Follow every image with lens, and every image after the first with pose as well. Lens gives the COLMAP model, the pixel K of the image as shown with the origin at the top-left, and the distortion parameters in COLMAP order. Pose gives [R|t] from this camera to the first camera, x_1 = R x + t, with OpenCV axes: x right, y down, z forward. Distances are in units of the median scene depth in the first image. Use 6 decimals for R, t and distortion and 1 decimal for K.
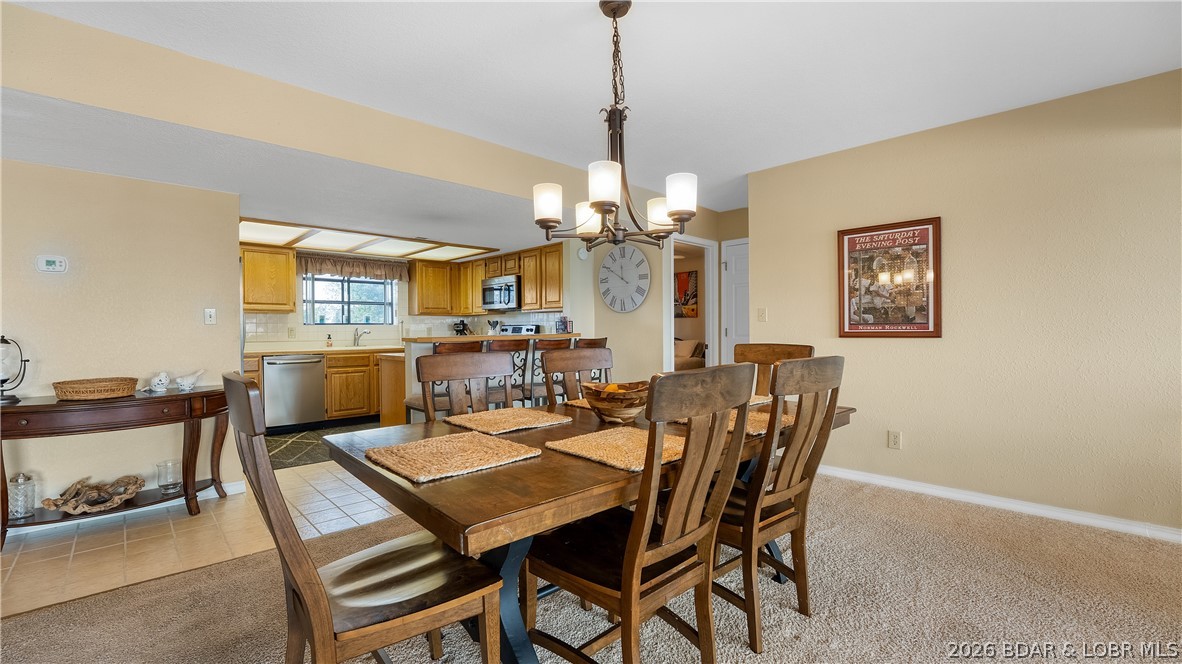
lens RADIAL K [[495.3, 0, 587.3], [0, 495.3, 330.0], [0, 0, 1]] dist [0.000582, -0.000229]
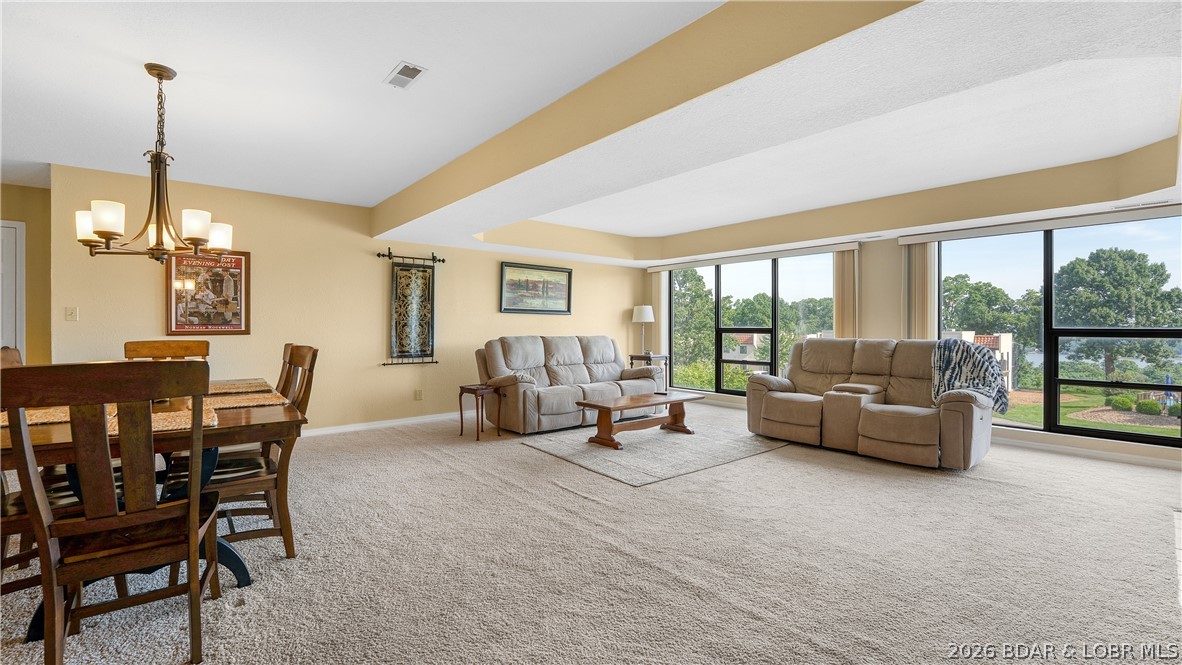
lens RADIAL K [[495.3, 0, 587.3], [0, 495.3, 330.5], [0, 0, 1]] dist [0.000582, -0.000229]
pose [[0.075204, -0.001951, 0.997166, -0.543075], [0.002780, 0.999995, 0.001747, 0.003033], [-0.997164, 0.002640, 0.075209, -0.086847]]
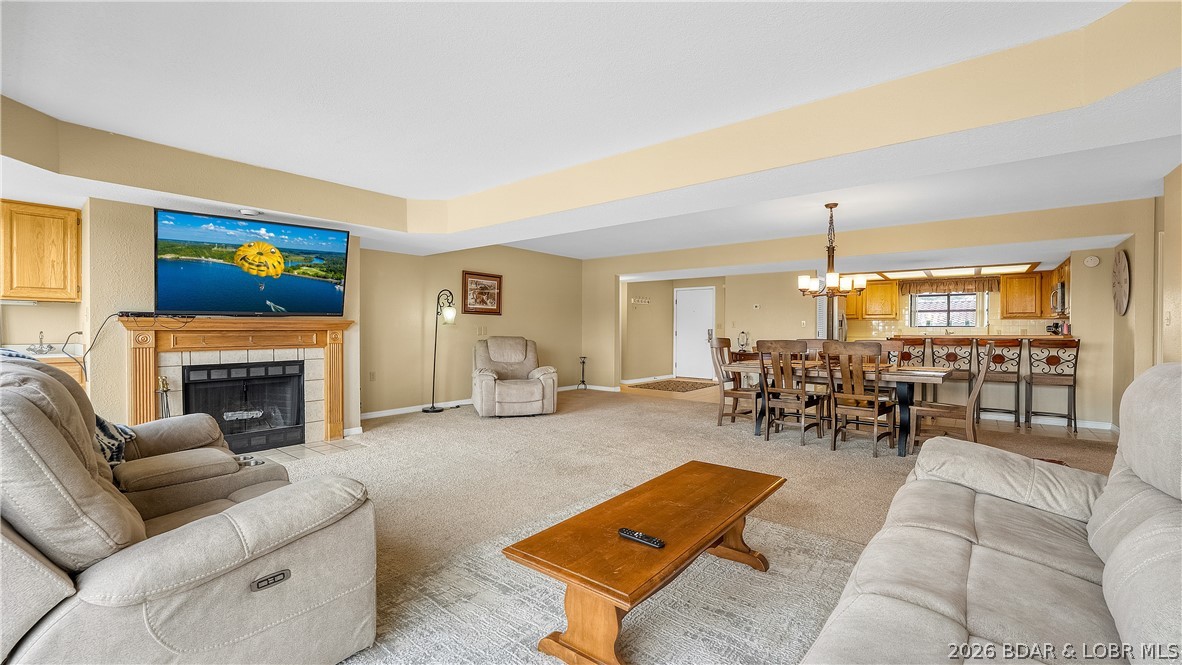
lens RADIAL K [[495.3, 0, 587.3], [0, 495.3, 330.5], [0, 0, 1]] dist [0.000582, -0.000229]
pose [[0.113492, 0.009384, -0.993495, 1.264276], [-0.010441, 0.999911, 0.008252, -0.002650], [0.993484, 0.009437, 0.113580, -0.246641]]
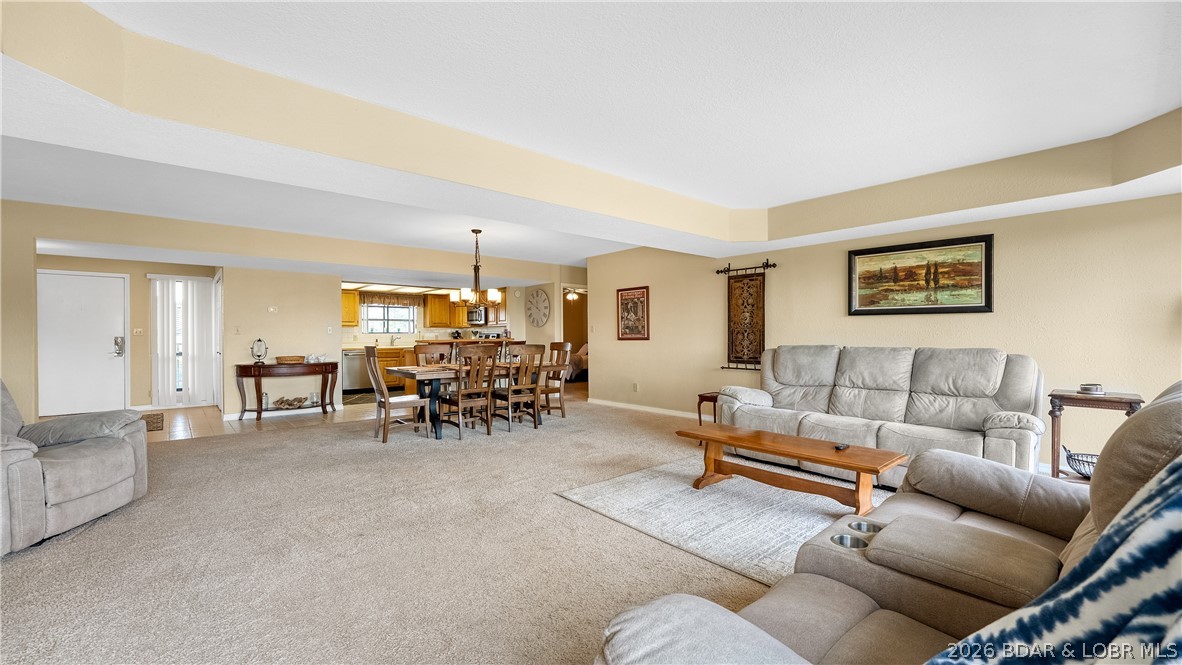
lens RADIAL K [[495.3, 0, 587.3], [0, 495.3, 330.5], [0, 0, 1]] dist [0.000582, -0.000229]
pose [[0.998443, 0.001346, -0.055757, 0.450686], [-0.002201, 0.999881, -0.015268, 0.005965], [0.055730, 0.015367, 0.998328, -1.001946]]
